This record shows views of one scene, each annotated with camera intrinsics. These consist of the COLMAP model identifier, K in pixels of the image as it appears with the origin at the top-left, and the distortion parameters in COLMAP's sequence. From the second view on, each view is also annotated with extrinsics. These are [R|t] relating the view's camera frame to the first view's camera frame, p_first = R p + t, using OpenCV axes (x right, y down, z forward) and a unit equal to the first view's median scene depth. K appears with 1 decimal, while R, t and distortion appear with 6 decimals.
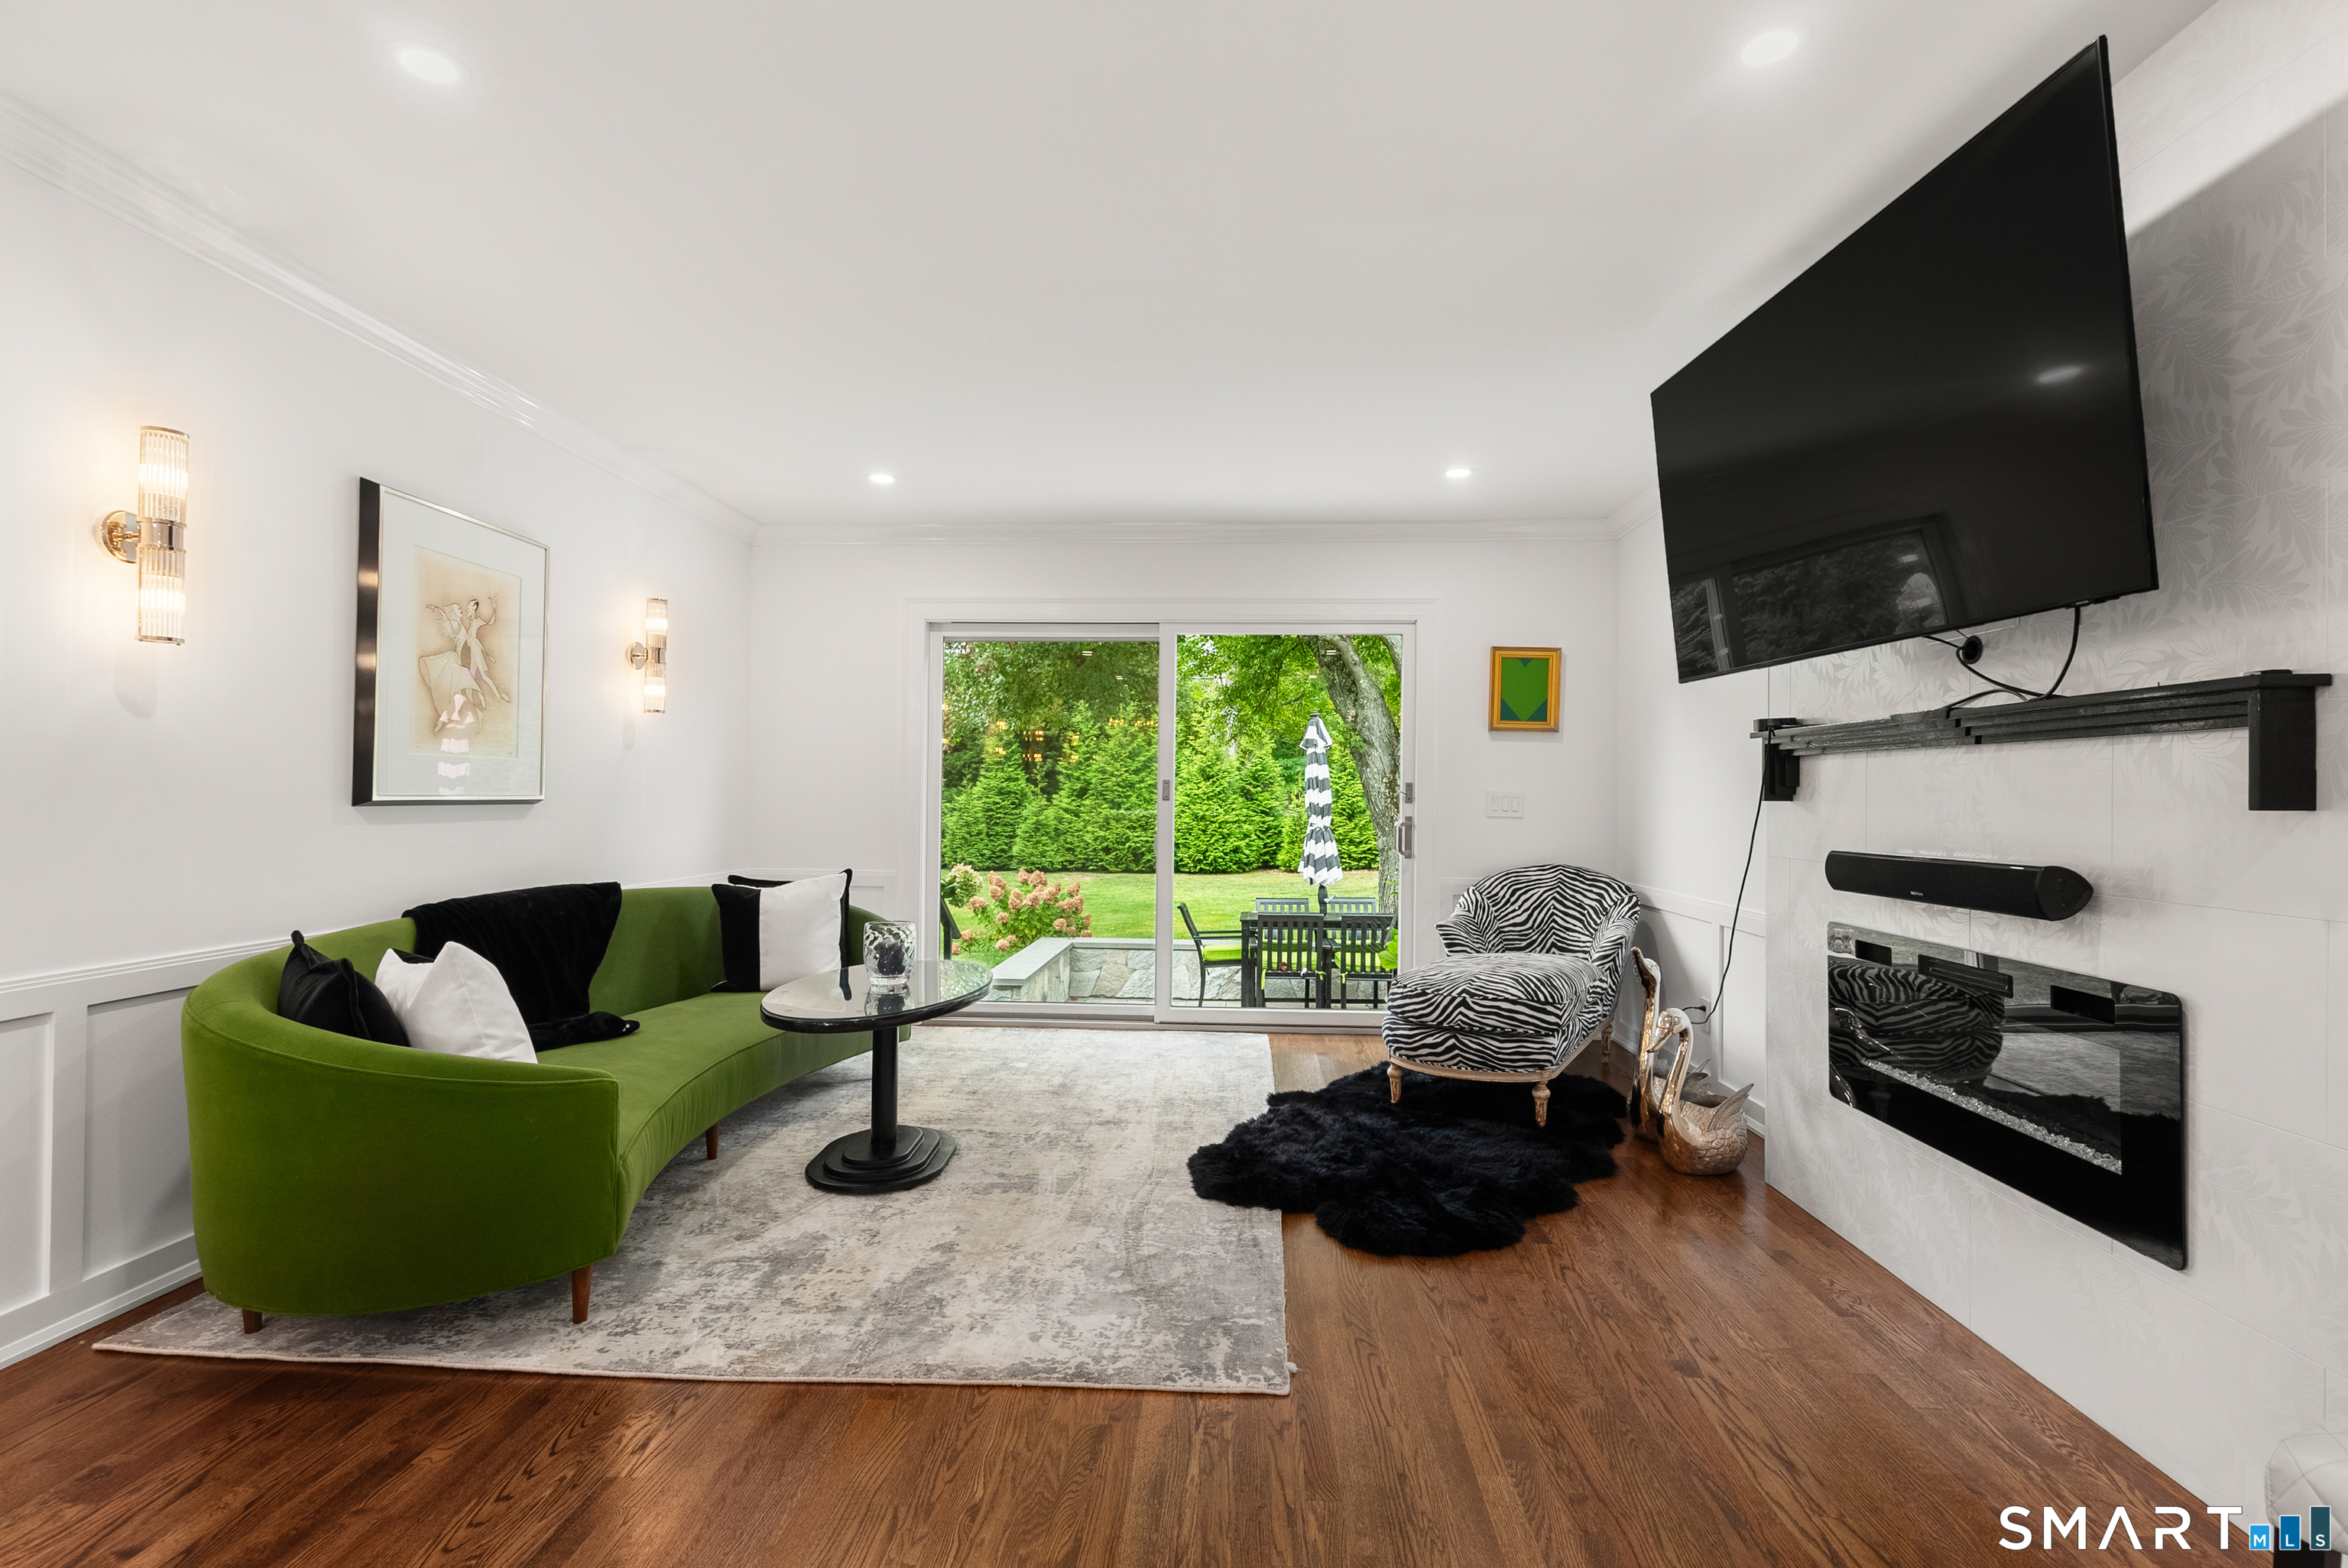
lens RADIAL K [[1088.5, 0, 1188.4], [0, 1088.5, 783.4], [0, 0, 1]] dist [-0.009389, 0.005014]
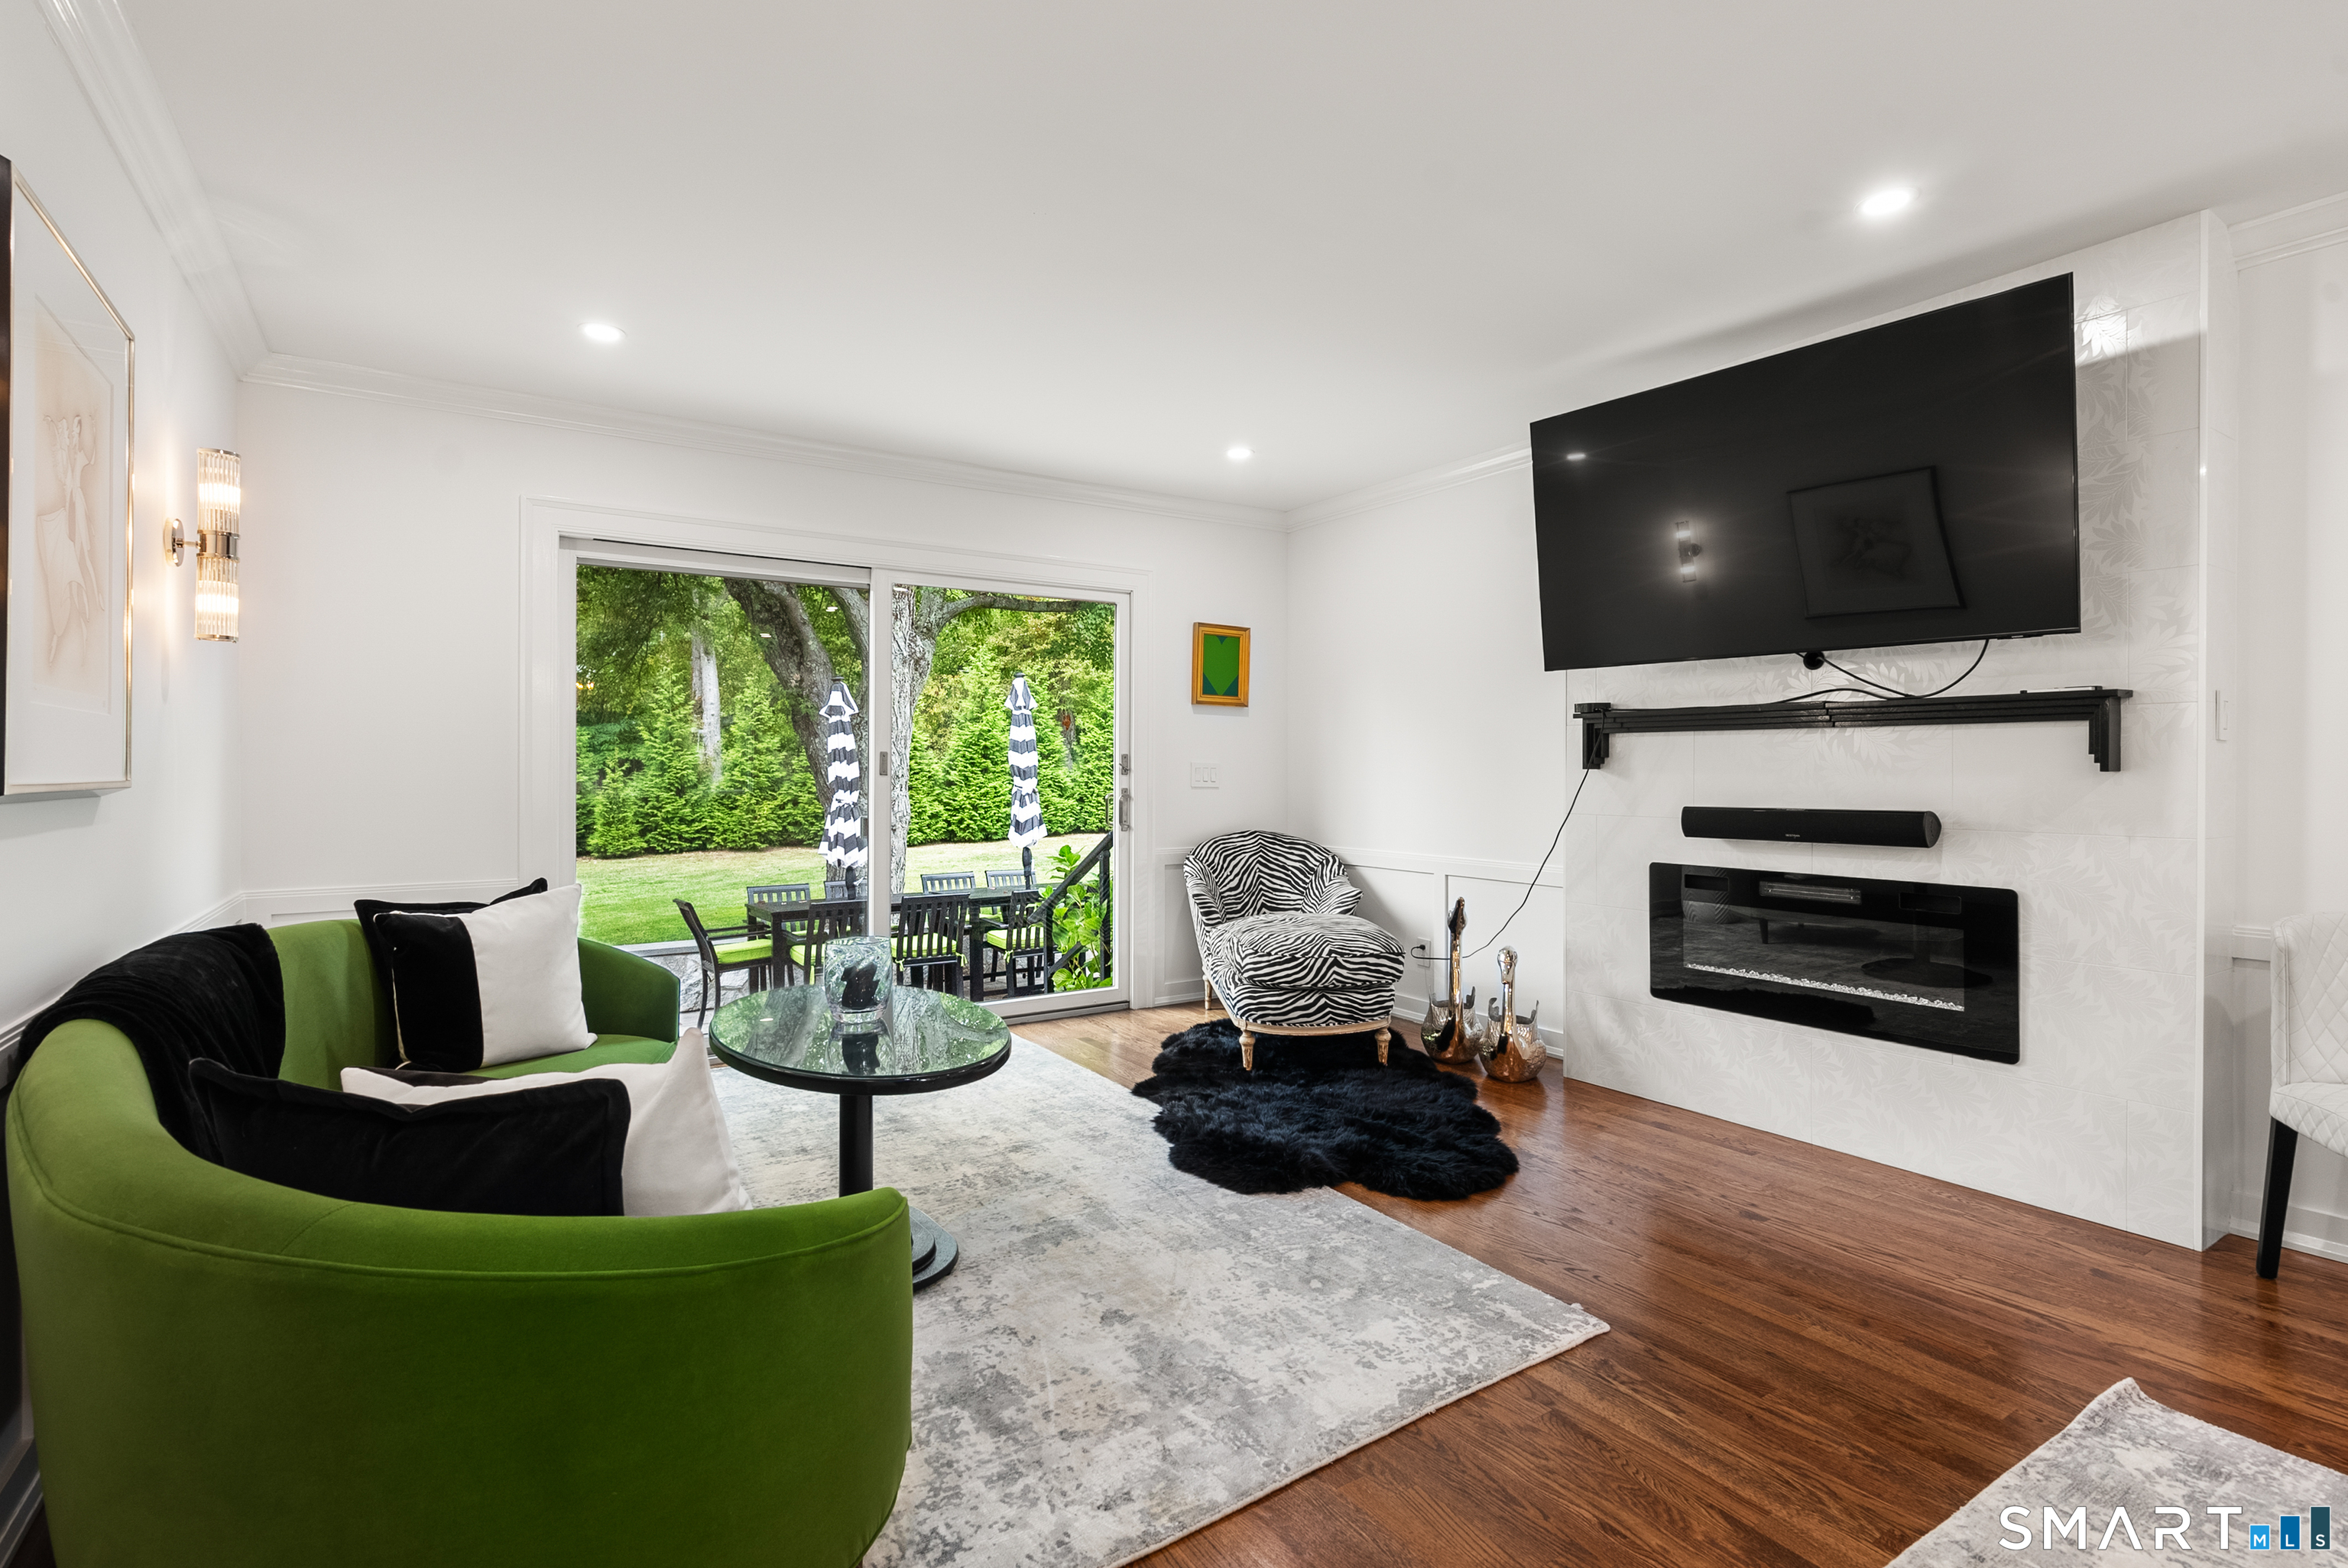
lens RADIAL K [[1088.5, 0, 1302.5], [0, 1088.5, 770.1], [0, 0, 1]] dist [-0.009389, 0.005014]
pose [[0.799754, -0.009815, 0.600247, -0.468206], [0.001091, 0.999888, 0.014895, -0.001639], [-0.600327, -0.011257, 0.799676, 0.199656]]
